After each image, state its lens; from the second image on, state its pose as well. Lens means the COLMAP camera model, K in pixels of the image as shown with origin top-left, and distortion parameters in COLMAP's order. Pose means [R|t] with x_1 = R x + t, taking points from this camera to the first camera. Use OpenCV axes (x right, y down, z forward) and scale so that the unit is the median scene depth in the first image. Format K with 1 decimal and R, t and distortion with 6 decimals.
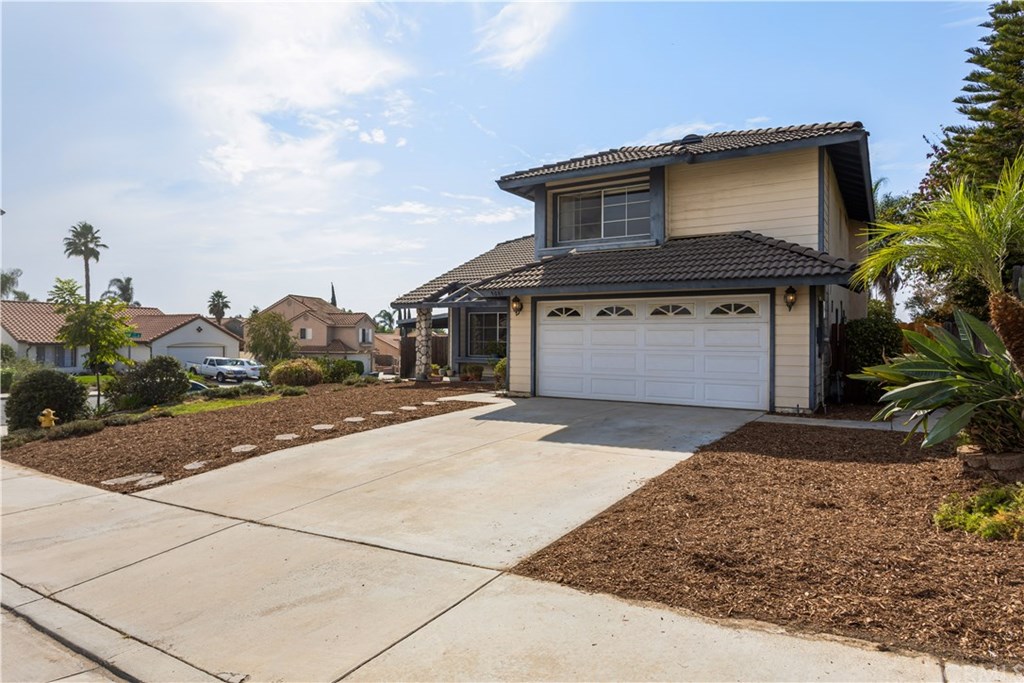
lens RADIAL K [[598.0, 0, 508.5], [0, 598.0, 342.0], [0, 0, 1]] dist [-0.007520, -0.001978]
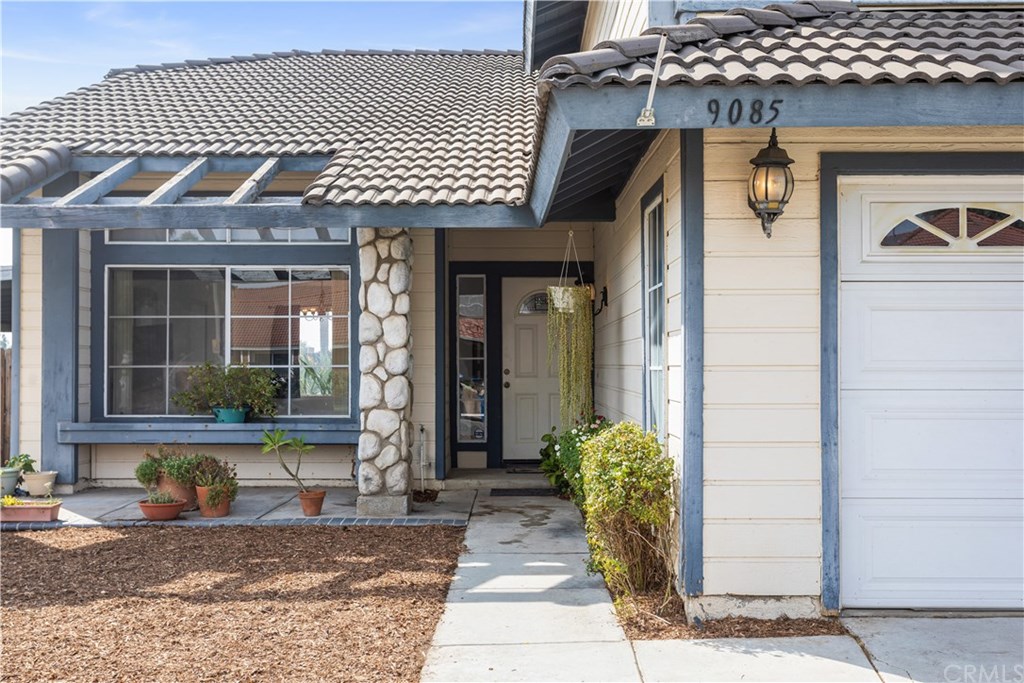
lens RADIAL K [[1045.9, 0, 508.5], [0, 1045.9, 344.2], [0, 0, 1]] dist [0.020597, 0.000000]
pose [[0.848408, 0.003943, 0.529328, -0.260678], [0.008109, 0.999758, -0.020445, 0.000383], [-0.529280, 0.021638, 0.848171, 0.750910]]
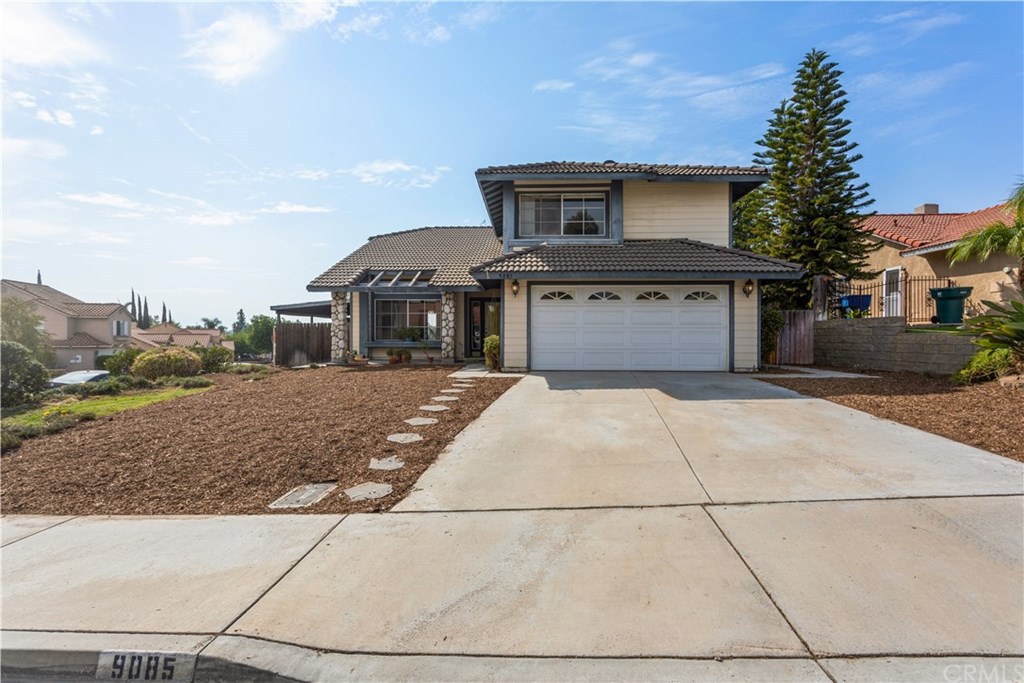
lens RADIAL K [[485.4, 0, 505.4], [0, 485.4, 340.5], [0, 0, 1]] dist [-0.003333, 0.002070]
pose [[0.868884, -0.009008, 0.494933, -0.449312], [0.005631, 0.999950, 0.008314, 0.027209], [-0.494983, -0.004437, 0.868891, 0.241126]]
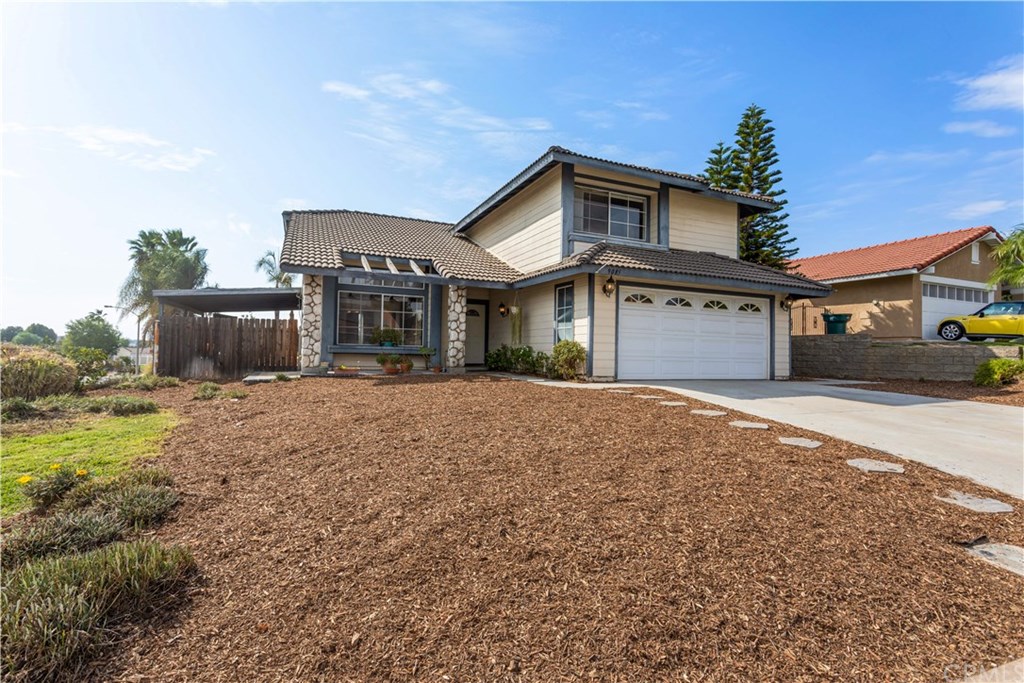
lens RADIAL K [[485.4, 0, 505.6], [0, 485.4, 335.0], [0, 0, 1]] dist [-0.003333, 0.002070]
pose [[0.565651, 0.036742, 0.823826, -0.734969], [-0.013584, 0.999287, -0.035240, 0.046956], [-0.824533, 0.008742, 0.565747, 0.707188]]
